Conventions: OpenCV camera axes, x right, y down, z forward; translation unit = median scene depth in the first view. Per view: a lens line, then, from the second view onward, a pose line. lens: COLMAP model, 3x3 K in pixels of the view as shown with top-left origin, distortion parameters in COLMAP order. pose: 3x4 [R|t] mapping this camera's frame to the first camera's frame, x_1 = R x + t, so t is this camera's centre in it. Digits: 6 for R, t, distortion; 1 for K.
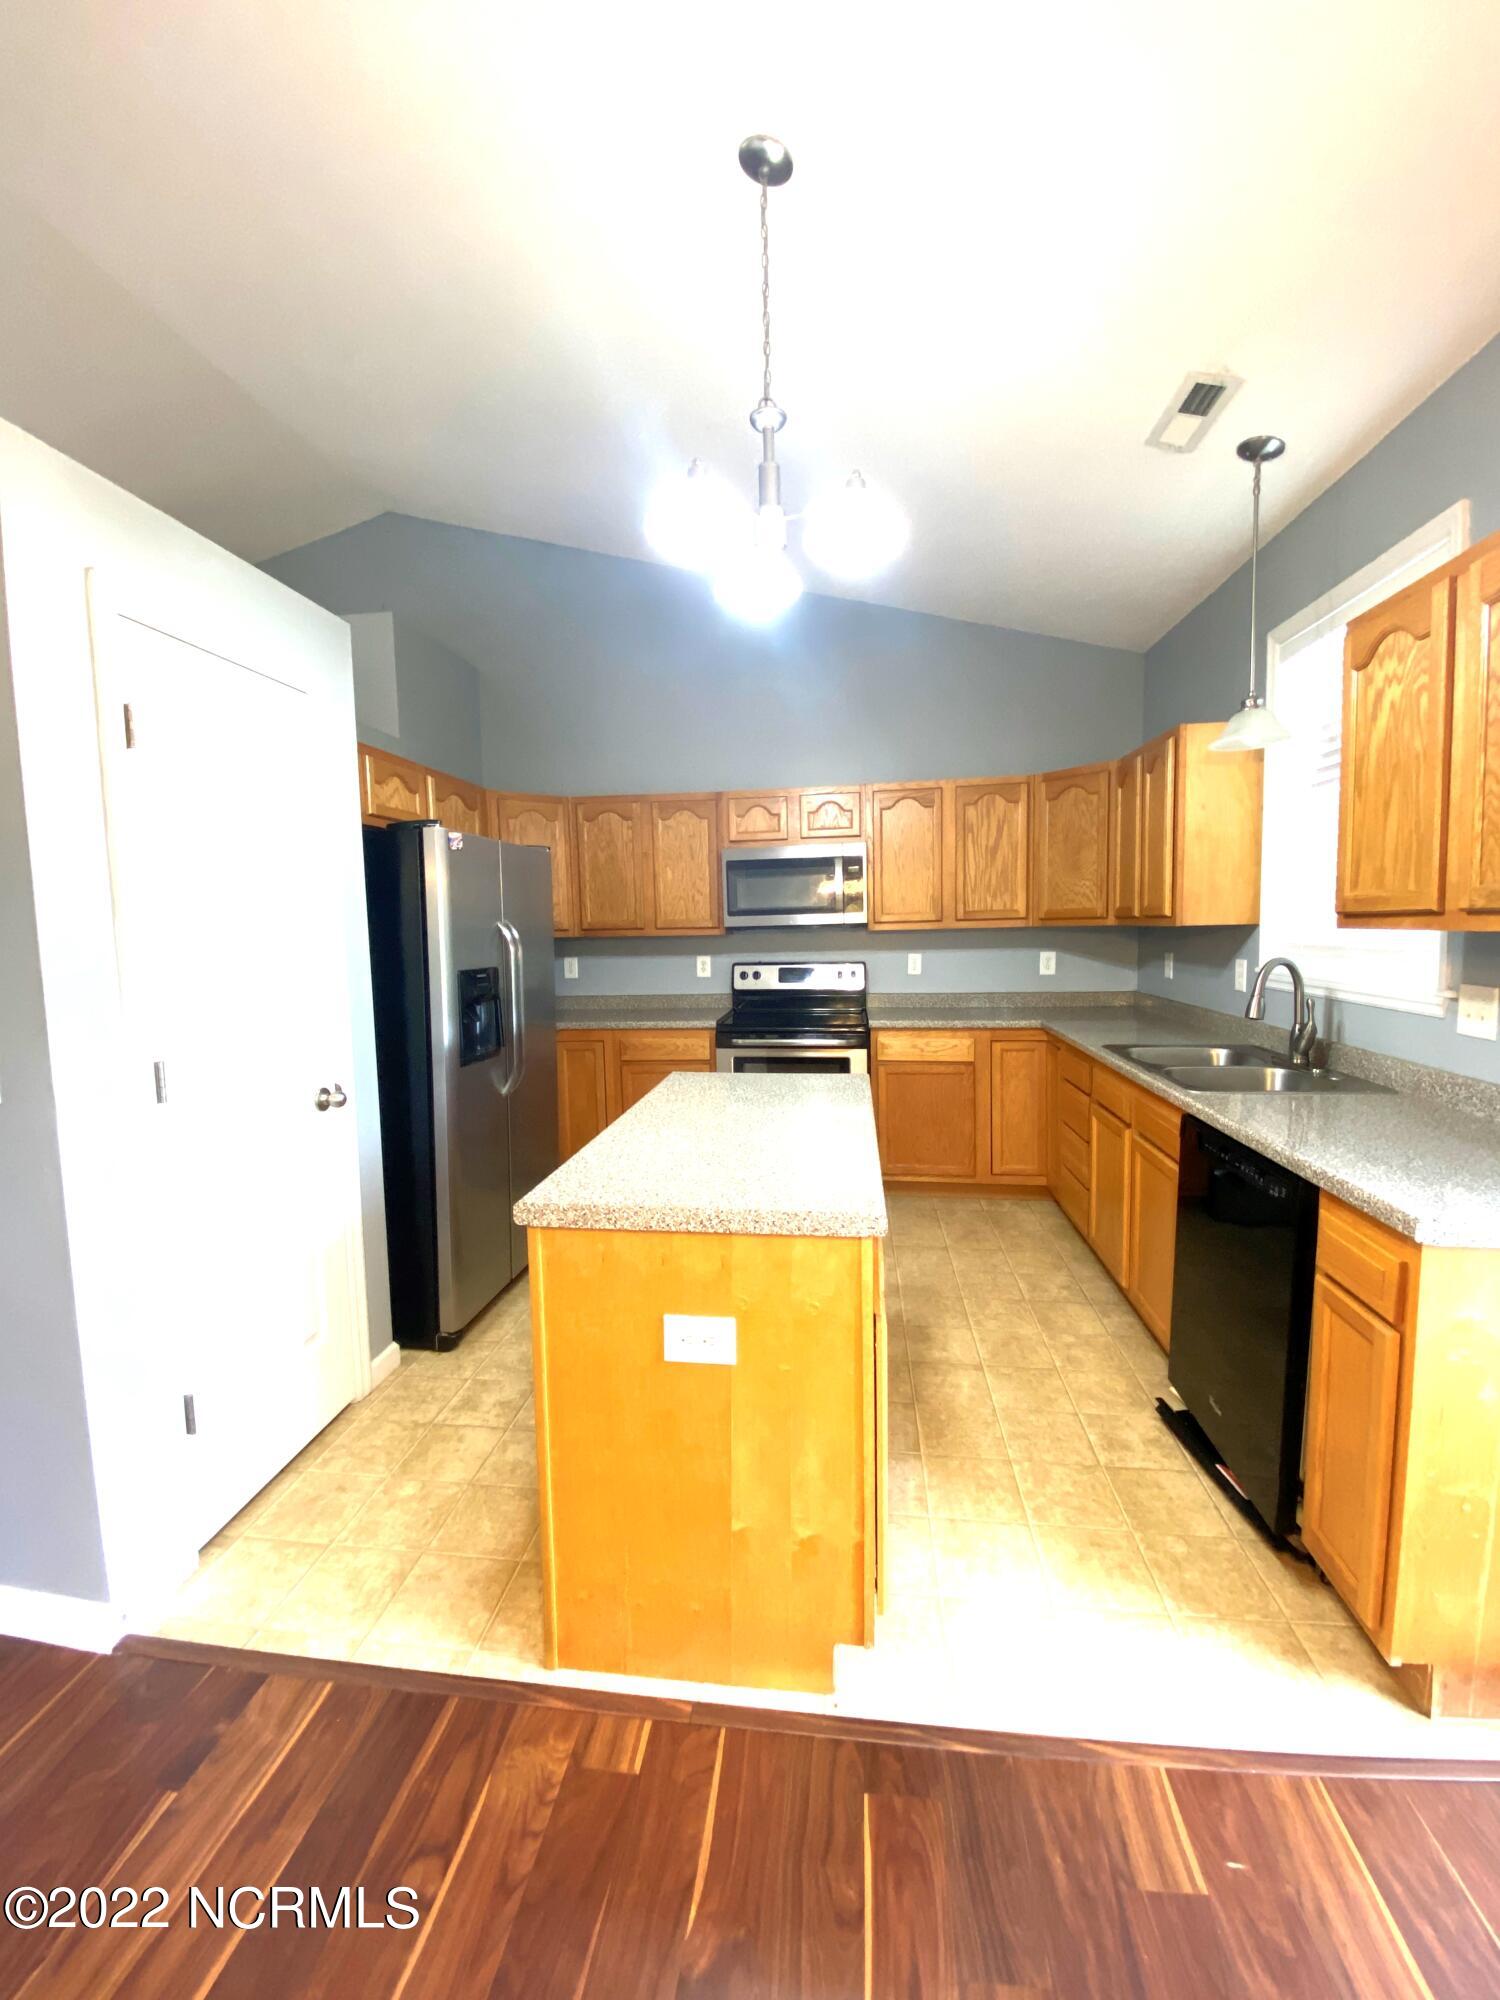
lens RADIAL K [[802.2, 0, 746.9], [0, 802.2, 986.1], [0, 0, 1]] dist [0.011258, -0.004962]
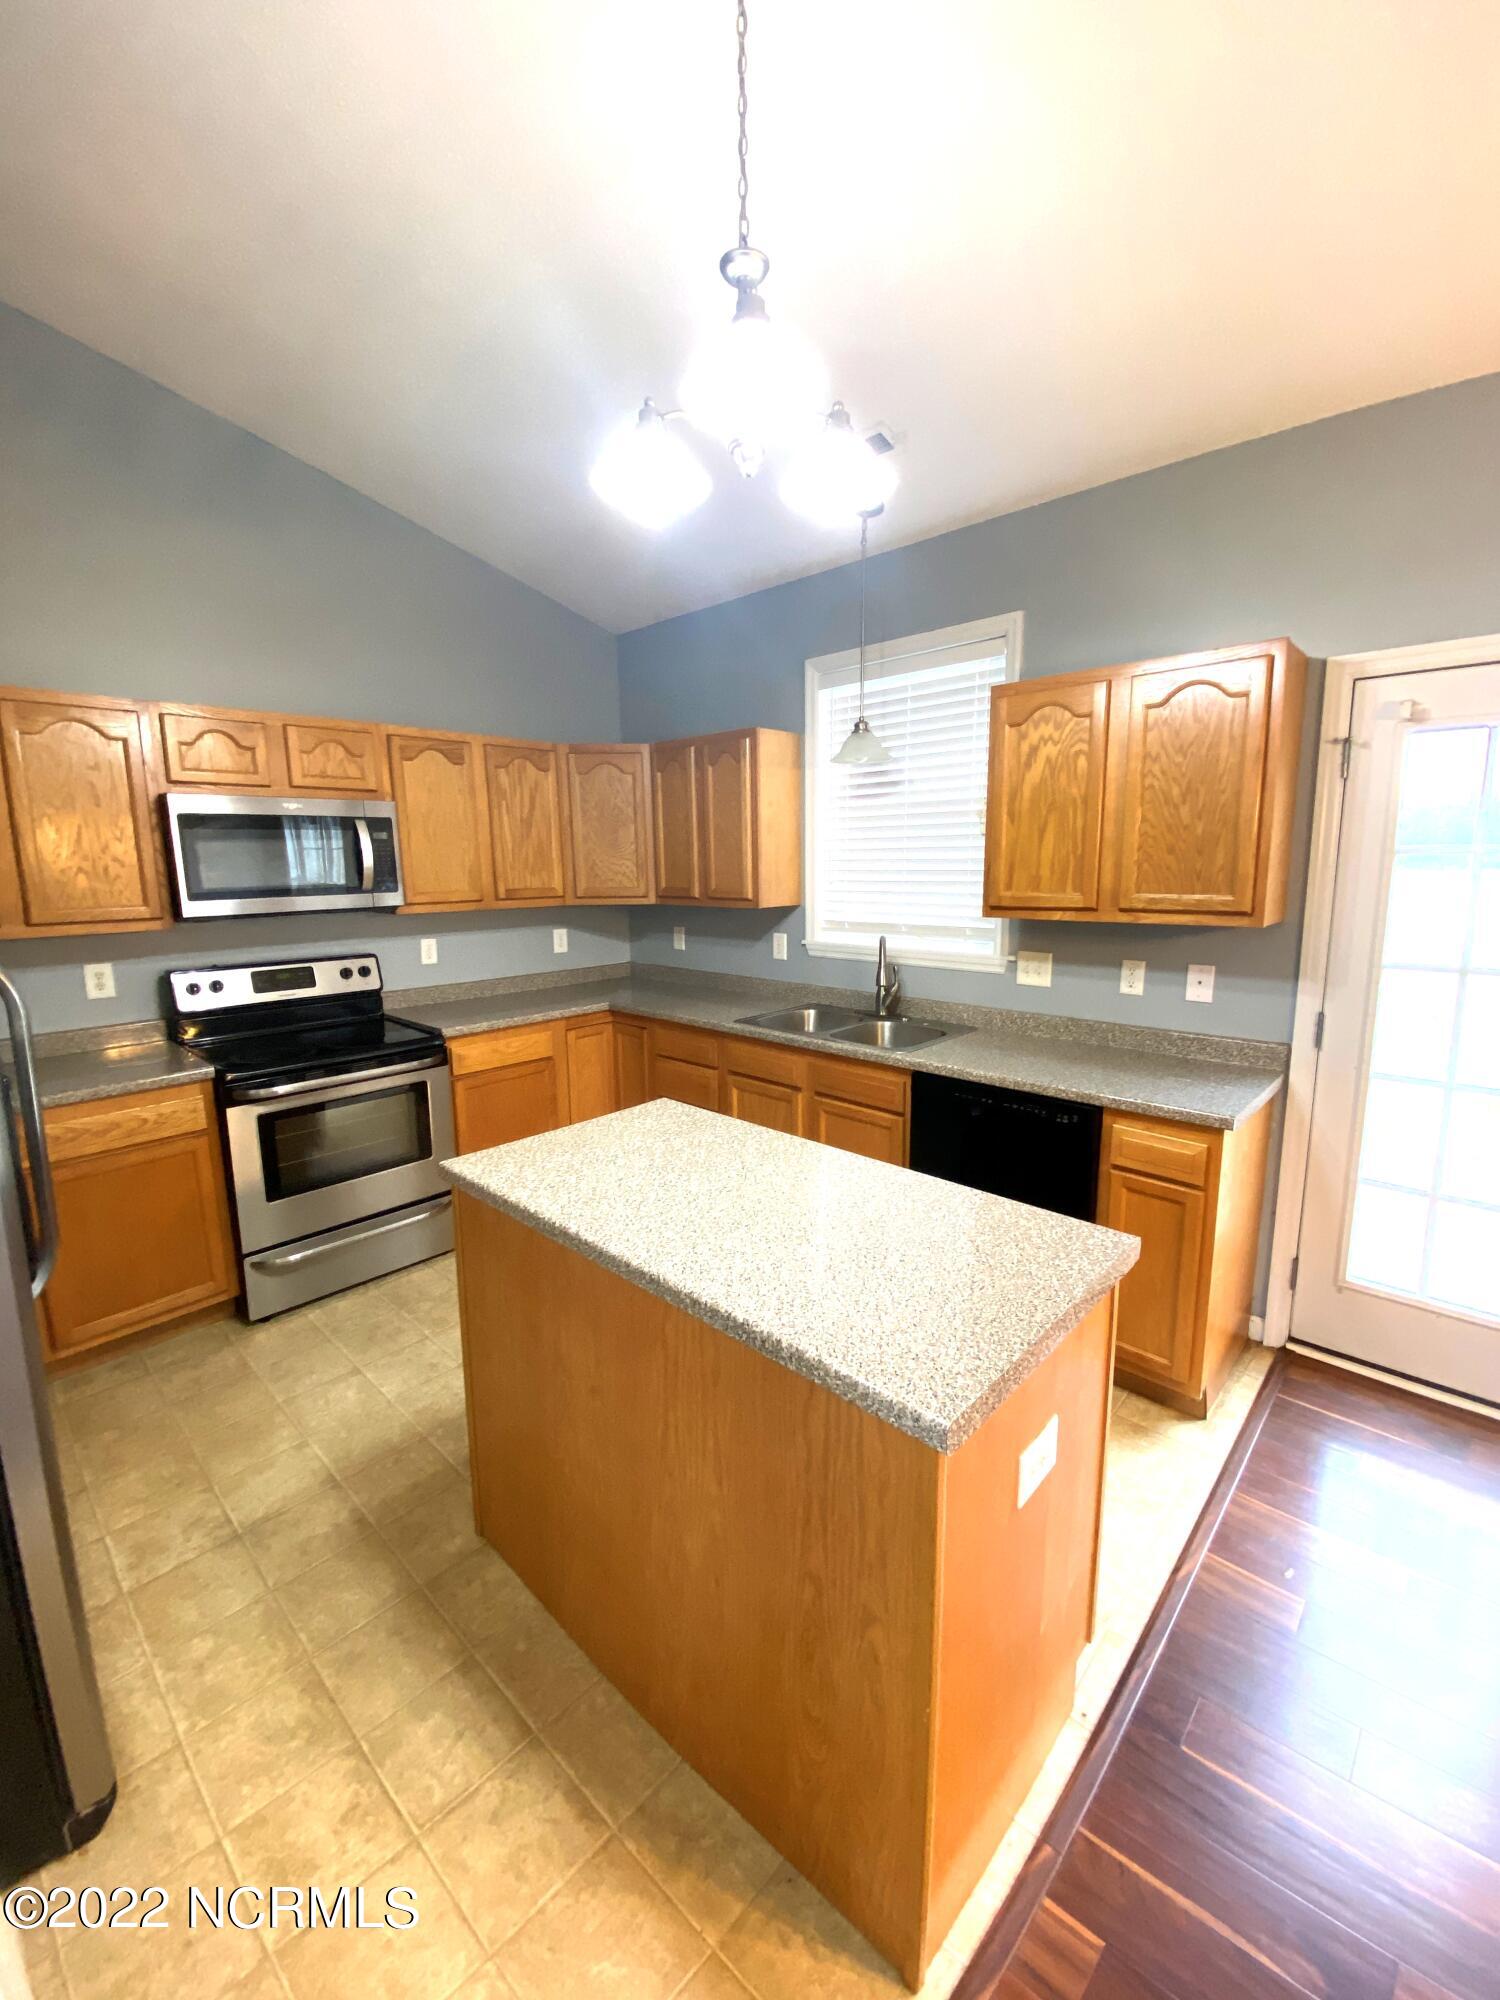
lens RADIAL K [[802.2, 0, 752.6], [0, 802.2, 1005.3], [0, 0, 1]] dist [0.011258, -0.004962]
pose [[0.588661, -0.128973, 0.798025, -0.313414], [0.062891, 0.991505, 0.113850, -0.054483], [-0.805930, -0.016830, 0.591772, 0.272254]]
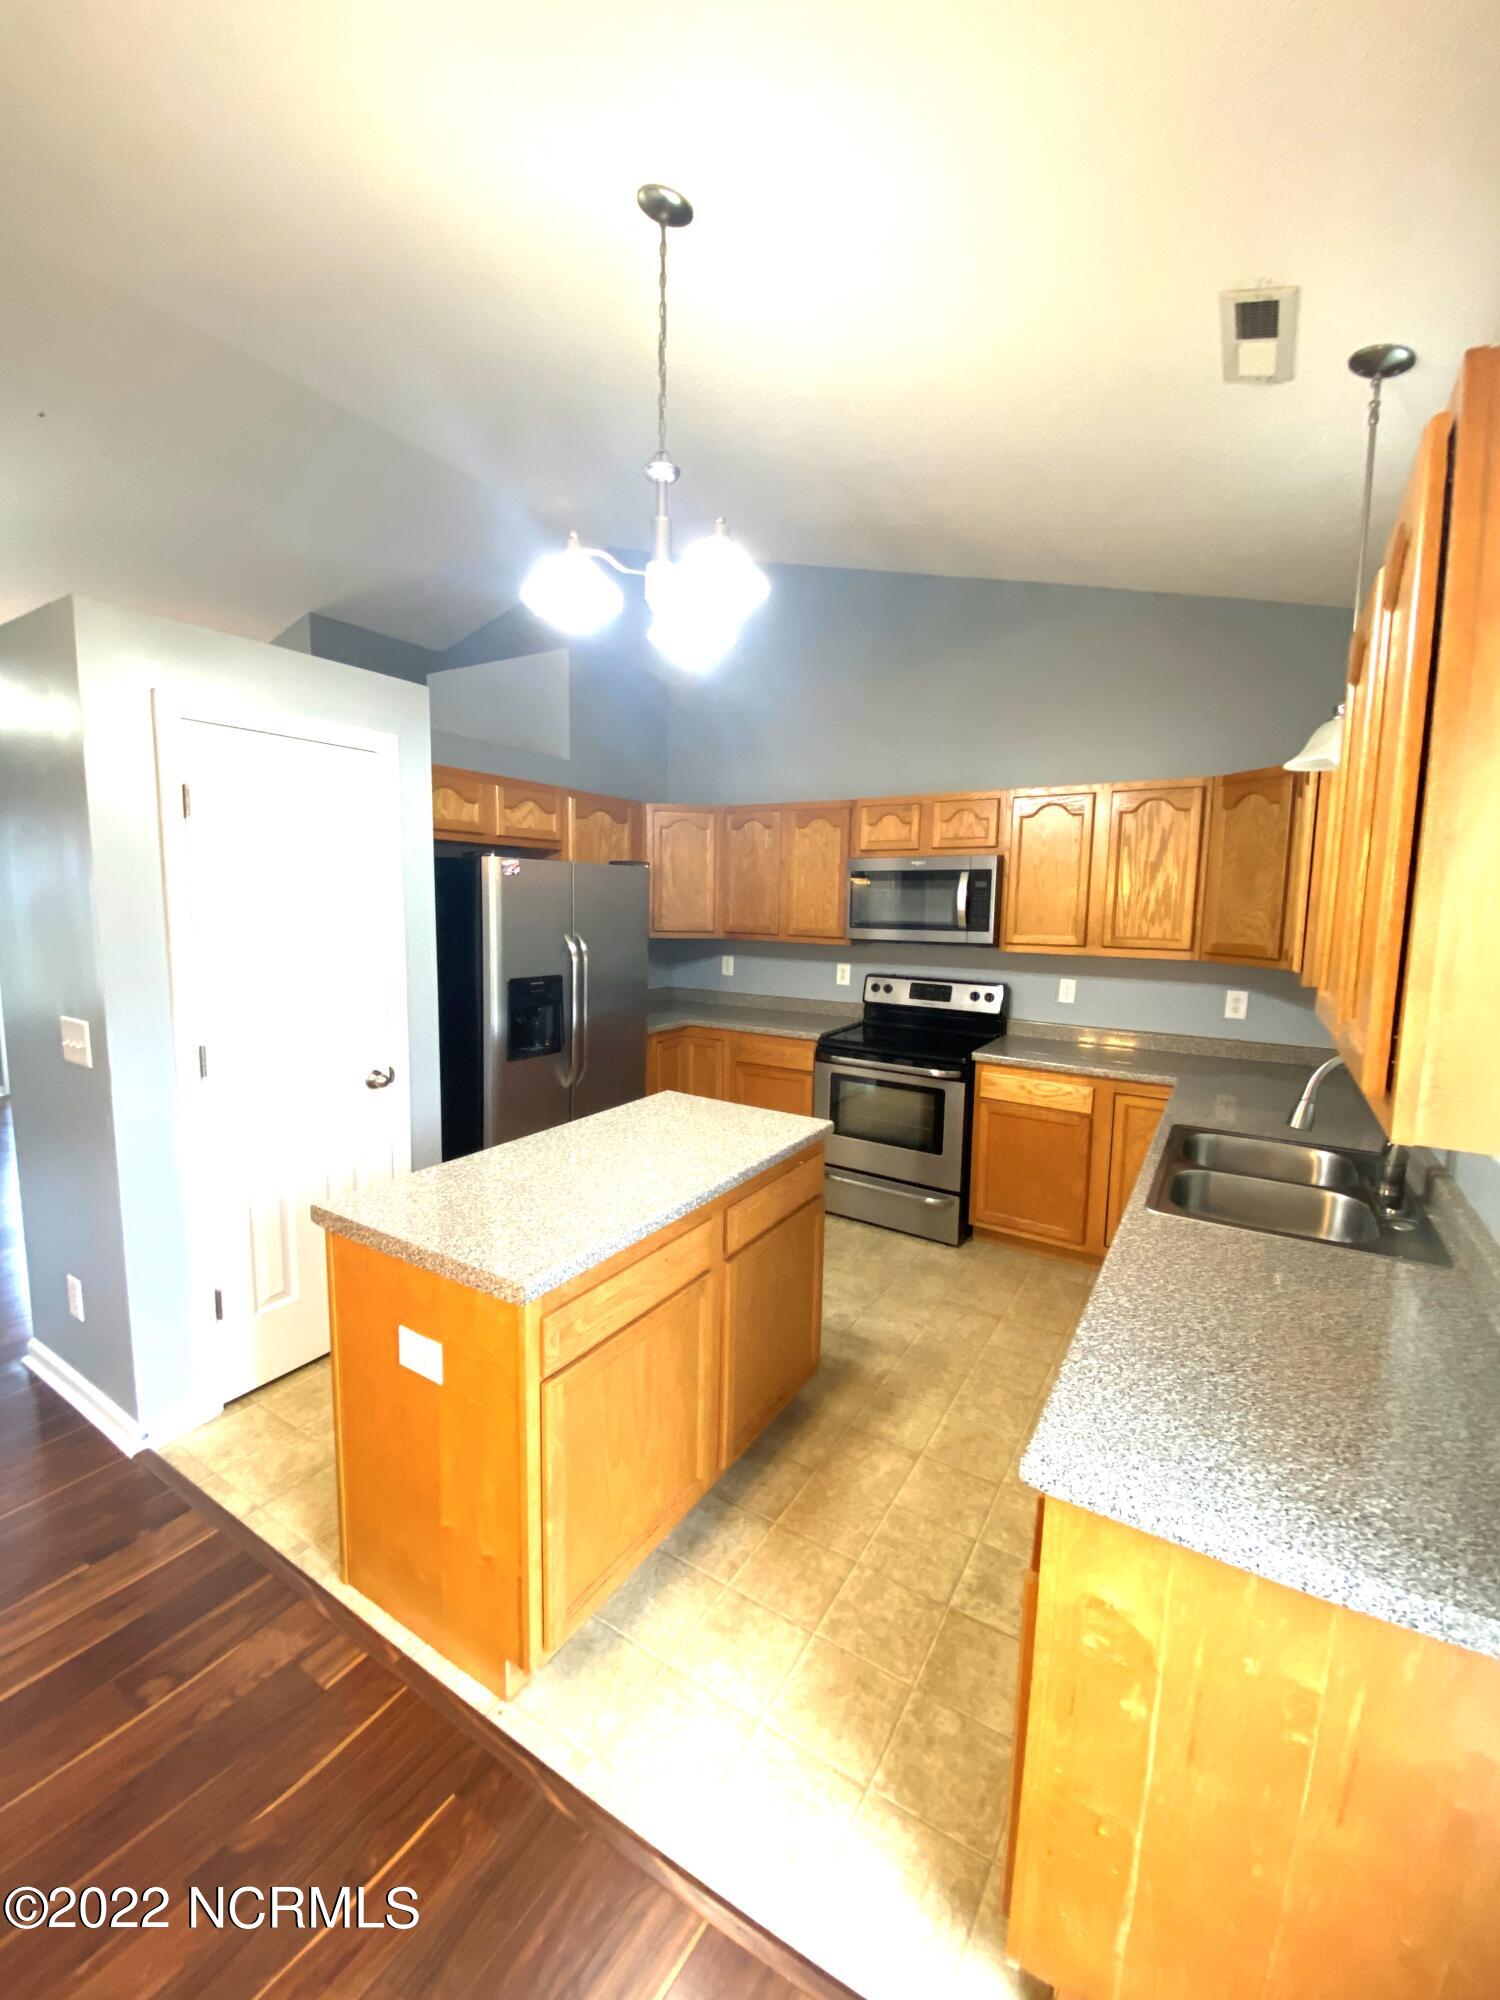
lens RADIAL K [[802.2, 0, 735.3], [0, 802.2, 986.5], [0, 0, 1]] dist [0.011258, -0.004962]
pose [[0.909921, 0.081393, -0.406716, 0.277813], [-0.066740, 0.996511, 0.050112, -0.061390], [0.409376, -0.018453, 0.912179, 0.052977]]
